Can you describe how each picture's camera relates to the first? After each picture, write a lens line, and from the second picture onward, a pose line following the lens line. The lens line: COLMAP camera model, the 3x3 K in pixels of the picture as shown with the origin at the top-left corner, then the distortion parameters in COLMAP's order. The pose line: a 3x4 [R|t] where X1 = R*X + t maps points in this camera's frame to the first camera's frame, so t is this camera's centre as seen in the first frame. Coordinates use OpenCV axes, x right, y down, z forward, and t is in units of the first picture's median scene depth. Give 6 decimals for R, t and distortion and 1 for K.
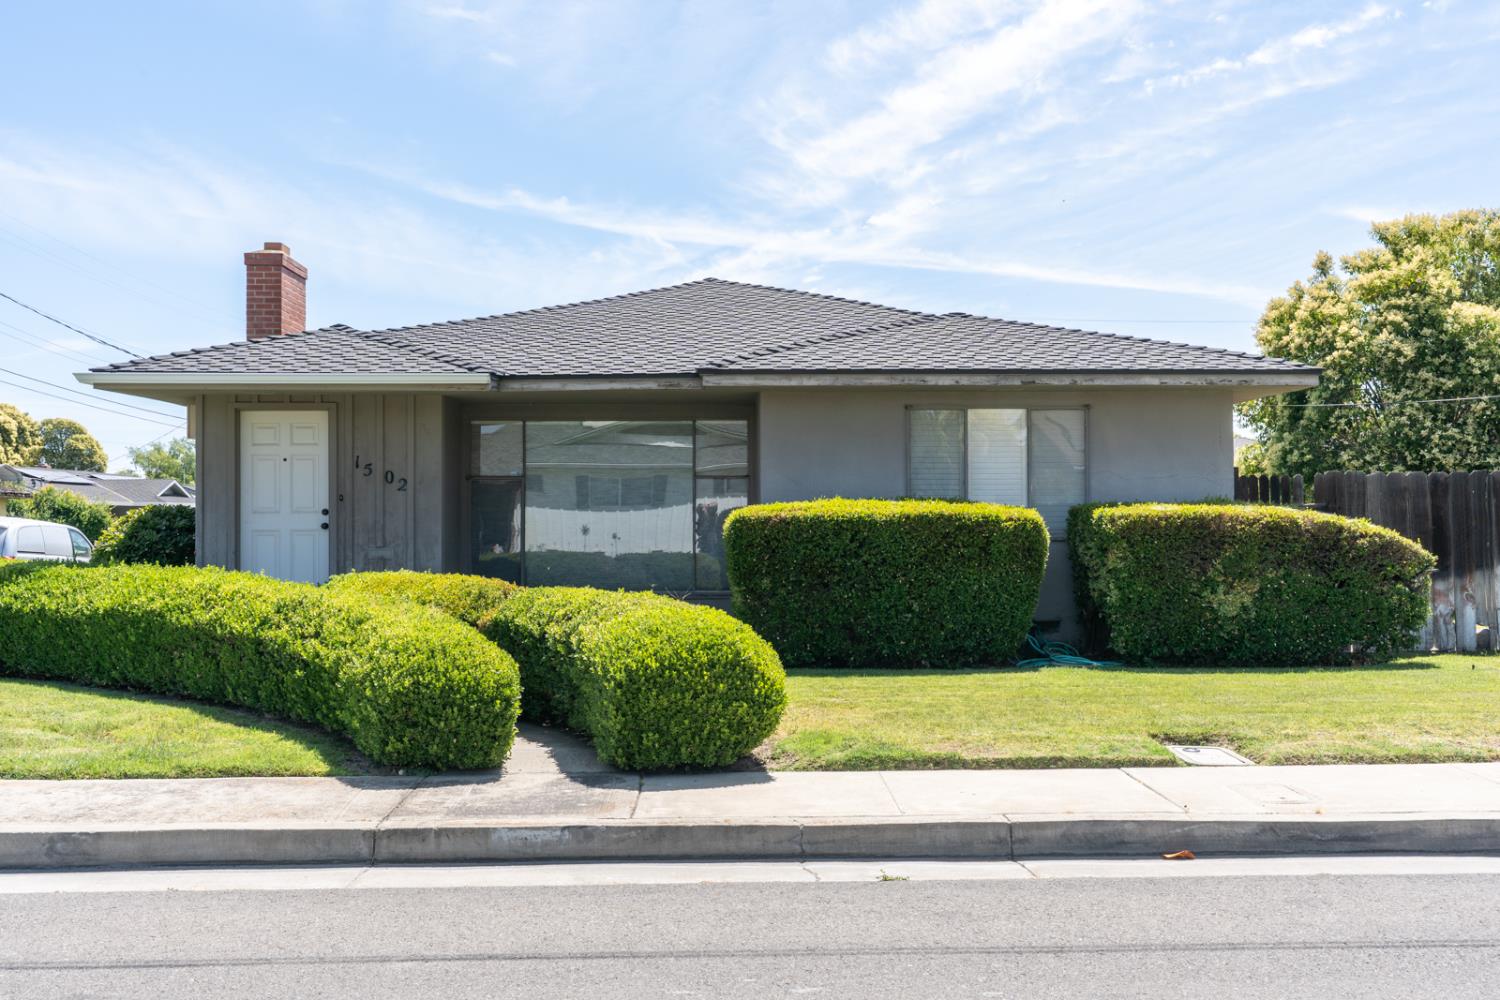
lens RADIAL K [[1497.9, 0, 749.5], [0, 1497.9, 496.7], [0, 0, 1]] dist [0.002910, 0.000000]
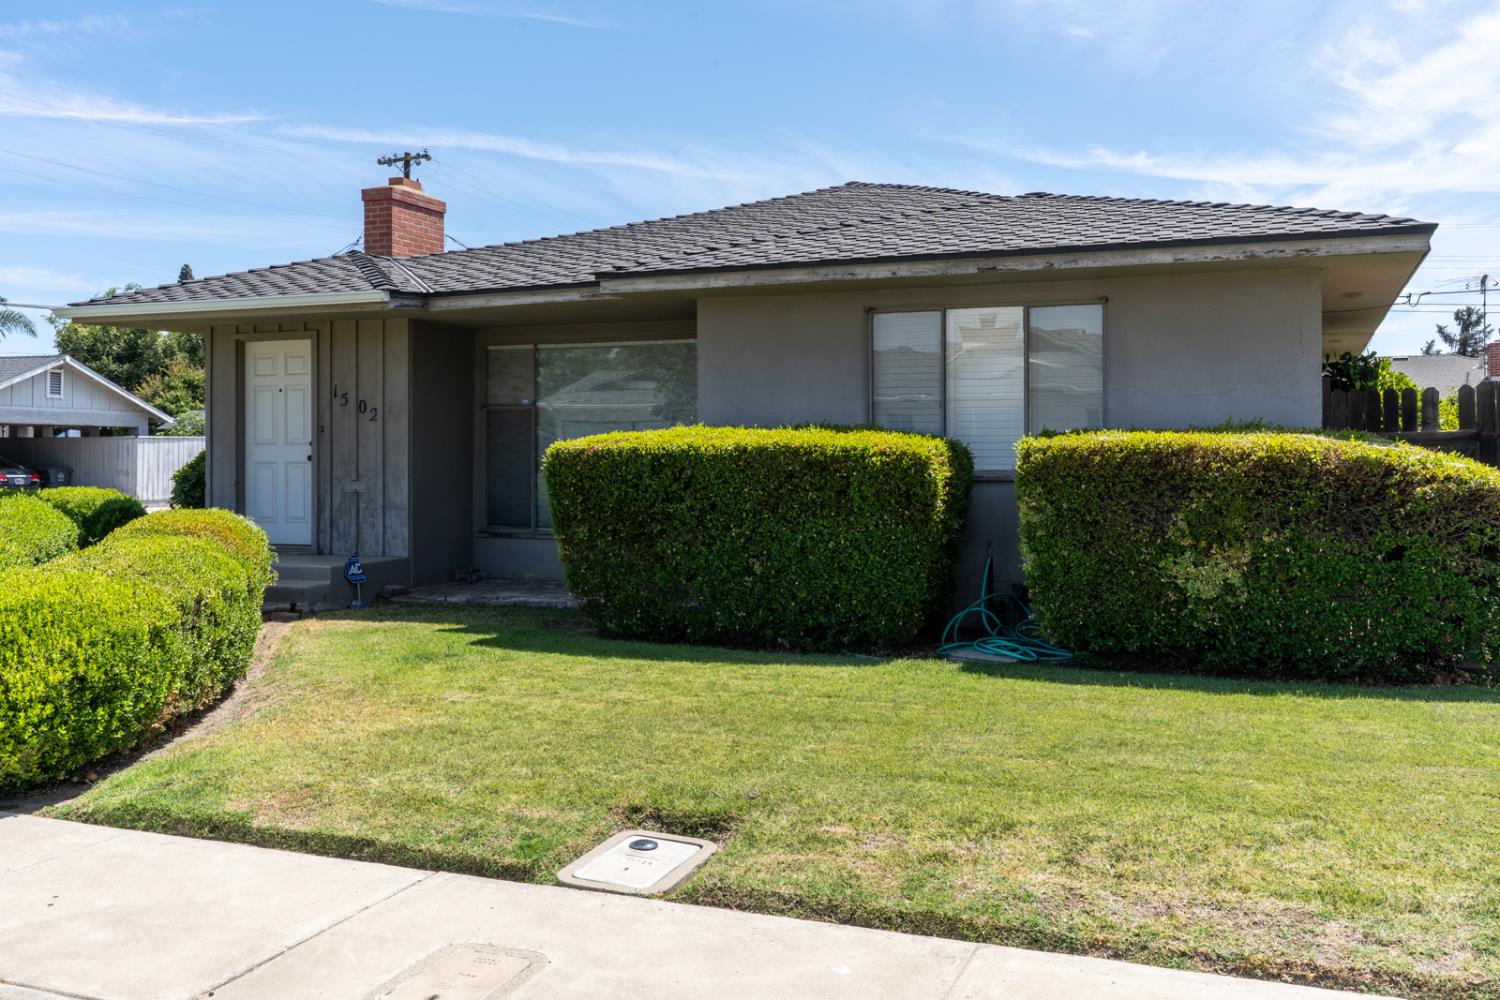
lens RADIAL K [[1338.0, 0, 744.6], [0, 1338.0, 466.7], [0, 0, 1]] dist [-0.012354, -0.020385]
pose [[0.916476, 0.006698, -0.400034, 0.341624], [0.003657, 0.999678, 0.025116, 0.004714], [0.400074, -0.024481, 0.916156, 0.342864]]
